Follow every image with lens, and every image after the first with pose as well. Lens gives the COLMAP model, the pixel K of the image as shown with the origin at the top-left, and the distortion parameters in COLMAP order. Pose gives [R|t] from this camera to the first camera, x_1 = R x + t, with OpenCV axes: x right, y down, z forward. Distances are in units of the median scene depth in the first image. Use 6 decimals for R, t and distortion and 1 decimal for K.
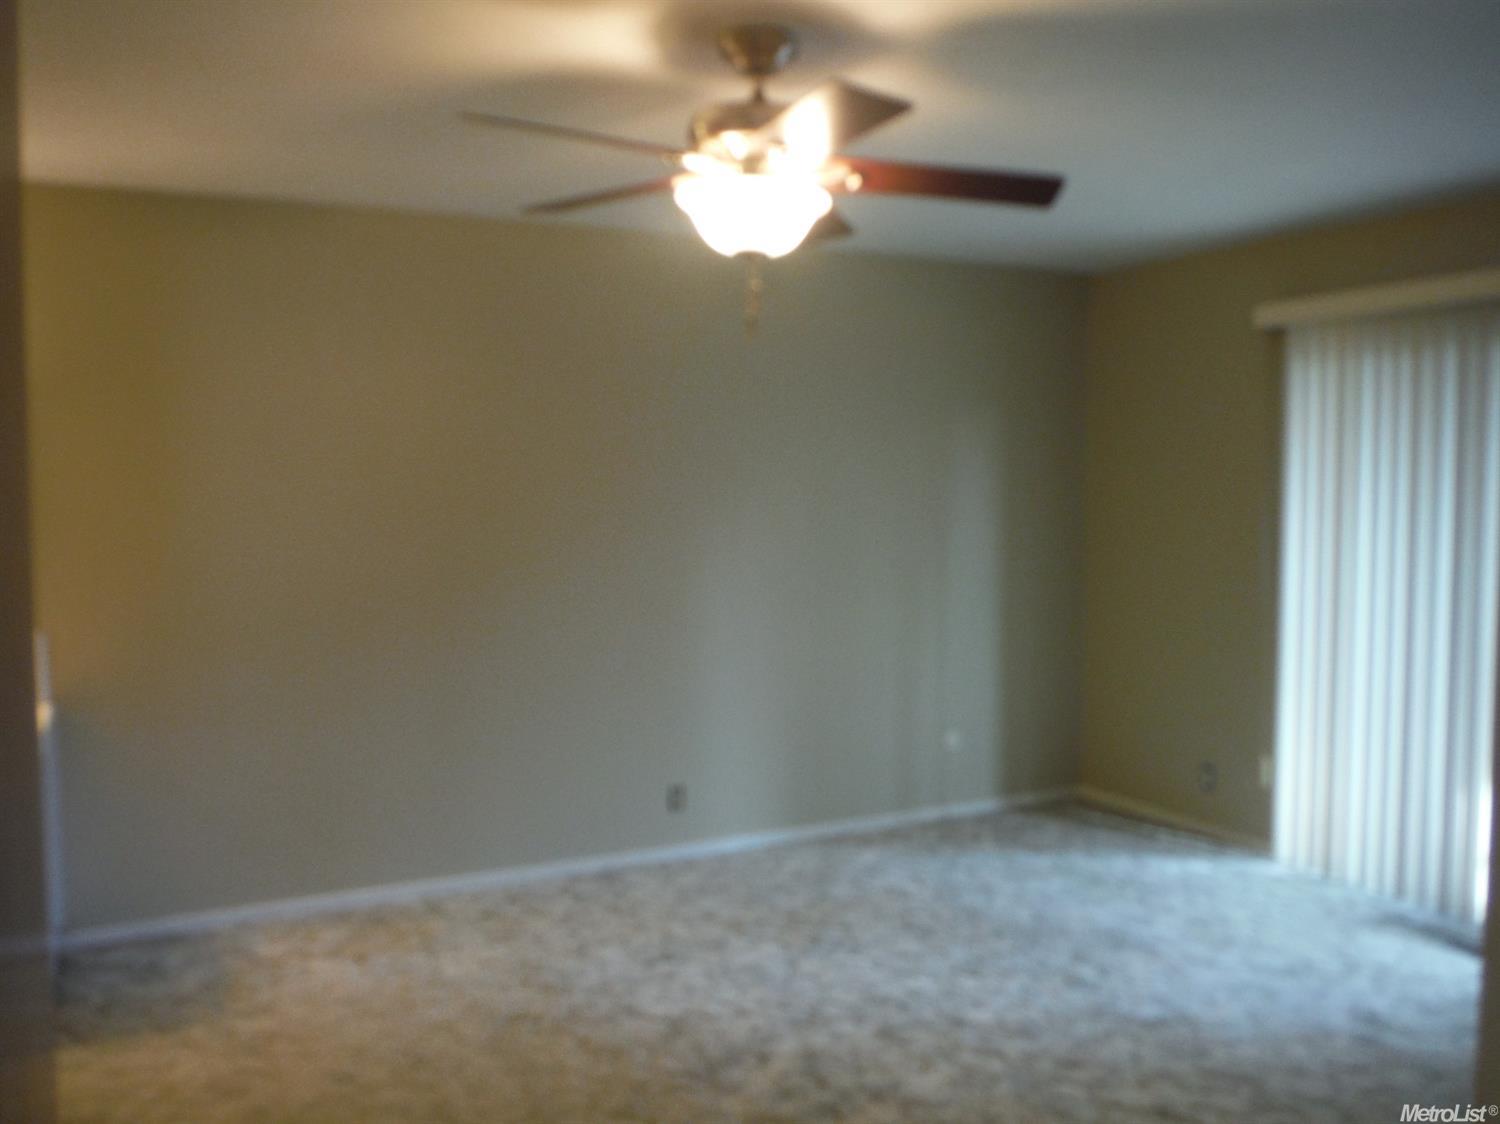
lens RADIAL K [[1261.8, 0, 741.5], [0, 1261.8, 568.0], [0, 0, 1]] dist [-0.059248, 0.038864]
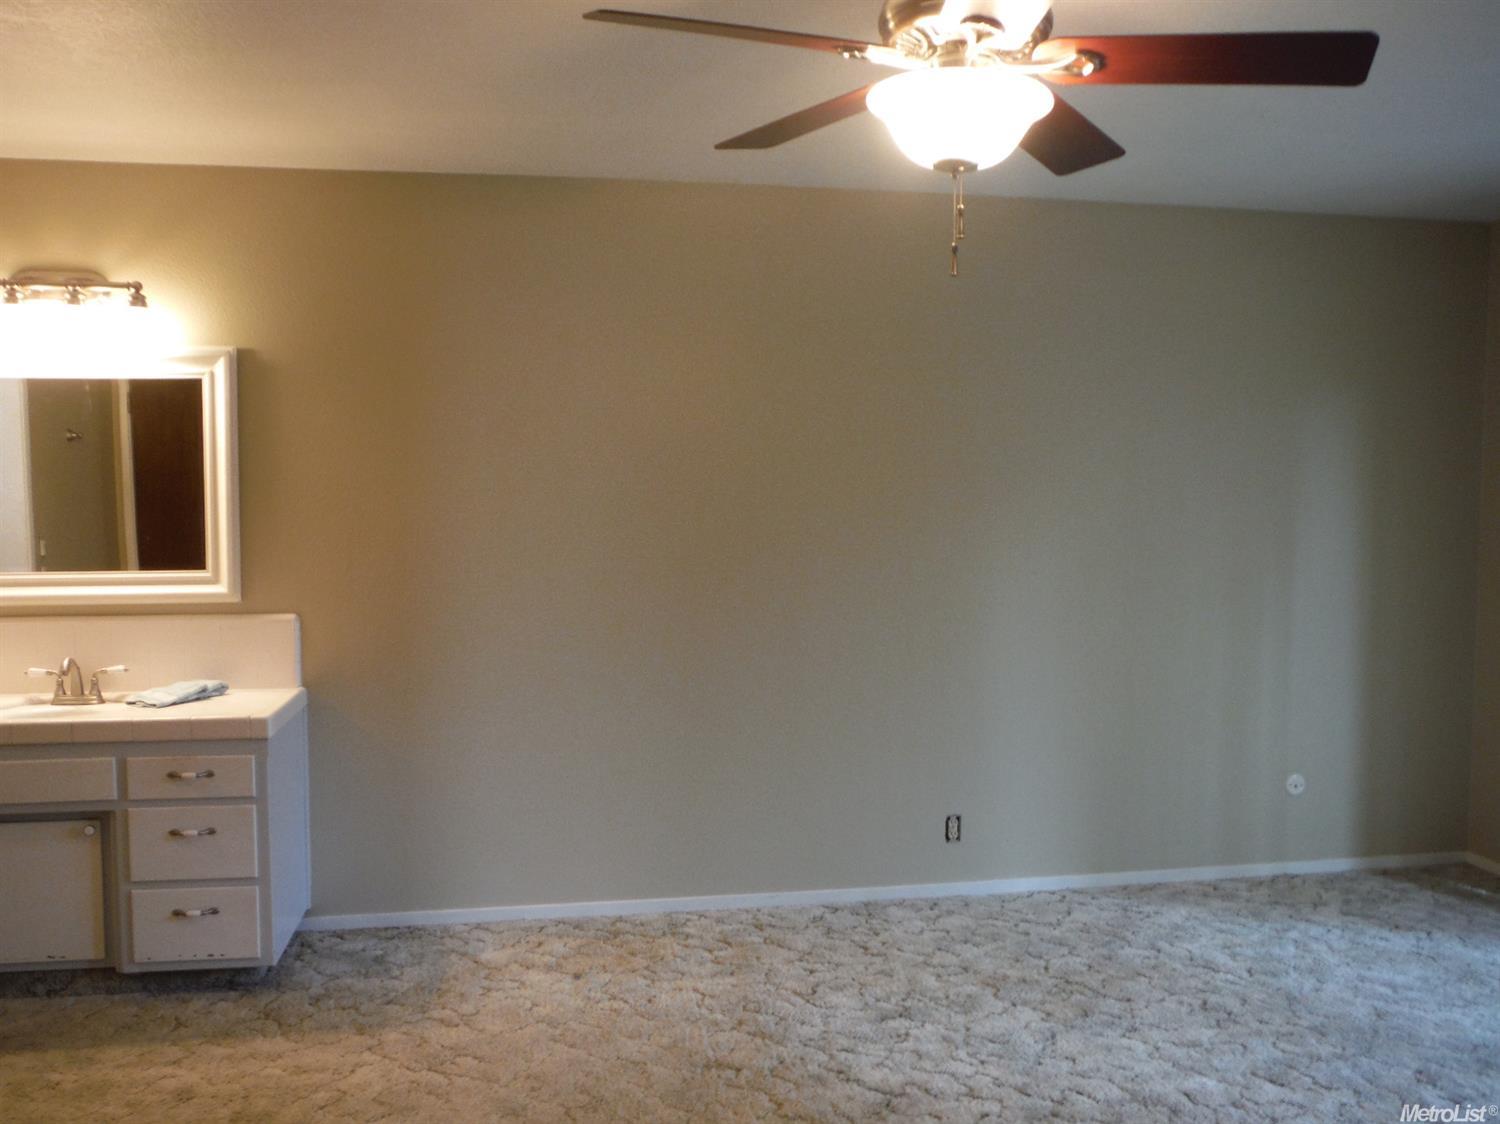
lens RADIAL K [[1261.8, 0, 753.5], [0, 1261.8, 564.7], [0, 0, 1]] dist [-0.059248, 0.038864]
pose [[0.956583, 0.022245, -0.290608, 0.082358], [-0.025998, 0.999621, -0.009059, 0.010659], [0.290297, 0.016221, 0.956799, 0.131643]]
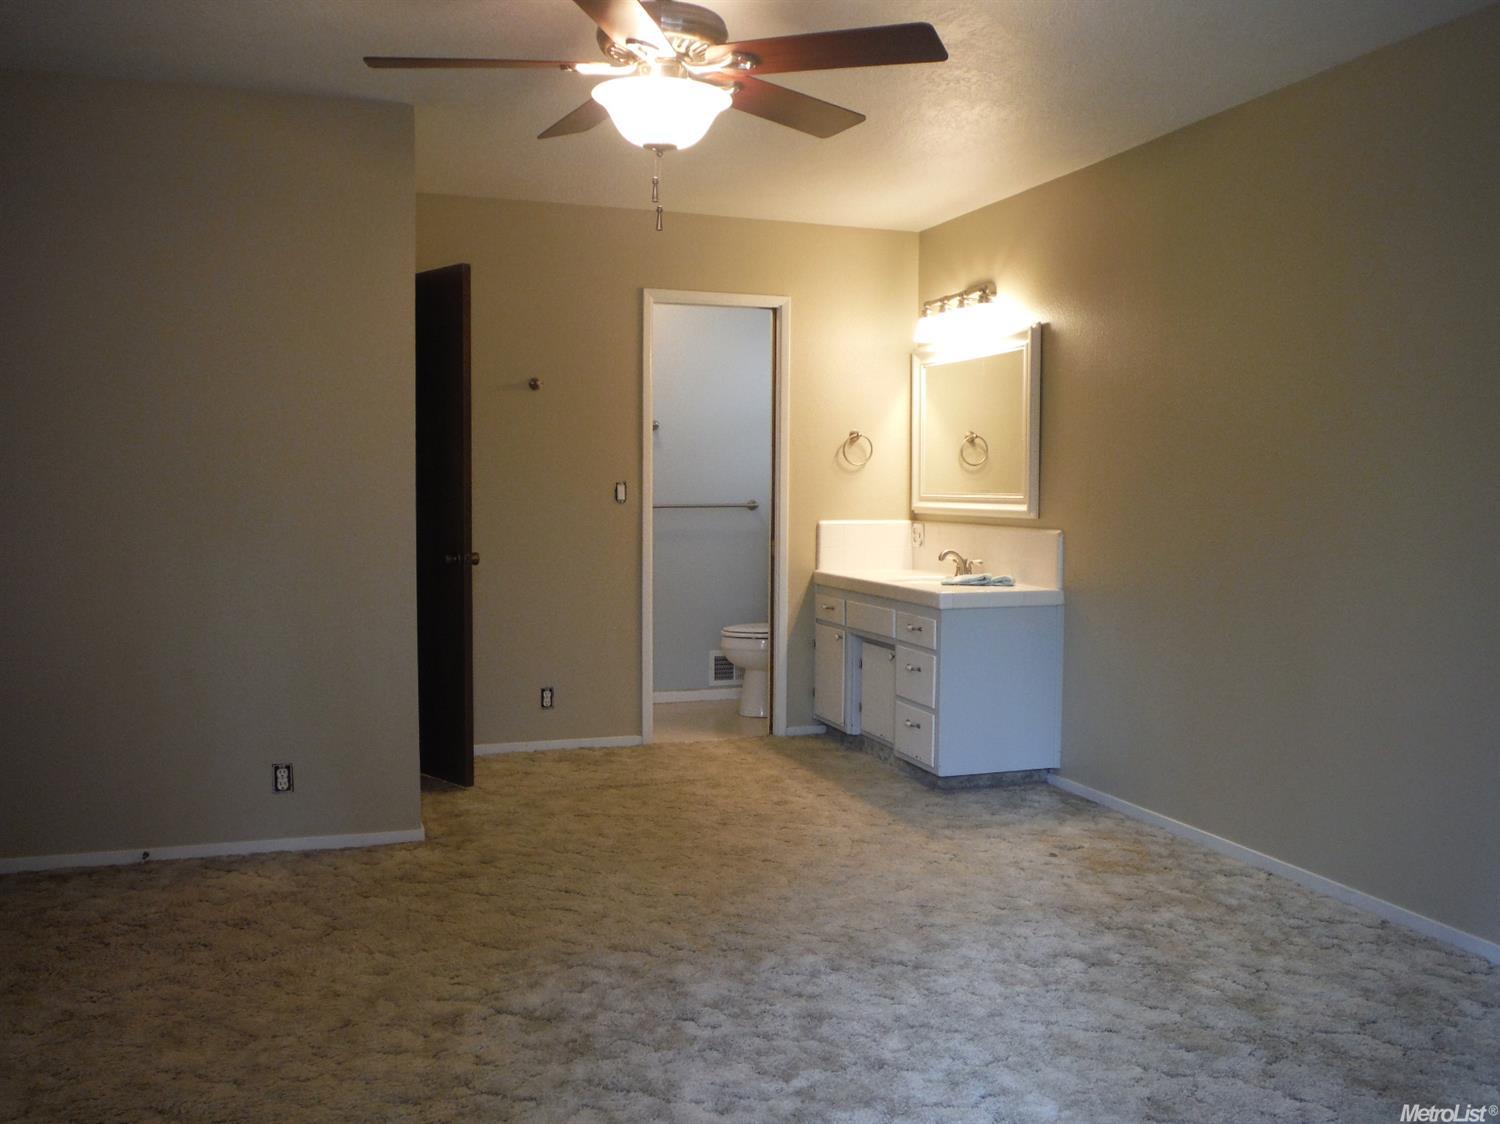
lens RADIAL K [[1261.8, 0, 754.7], [0, 1261.8, 552.7], [0, 0, 1]] dist [-0.059248, 0.038864]
pose [[-0.108228, 0.069615, -0.991686, 0.729920], [-0.069950, 0.994539, 0.077449, -0.003384], [0.991662, 0.077750, -0.102768, 0.813406]]
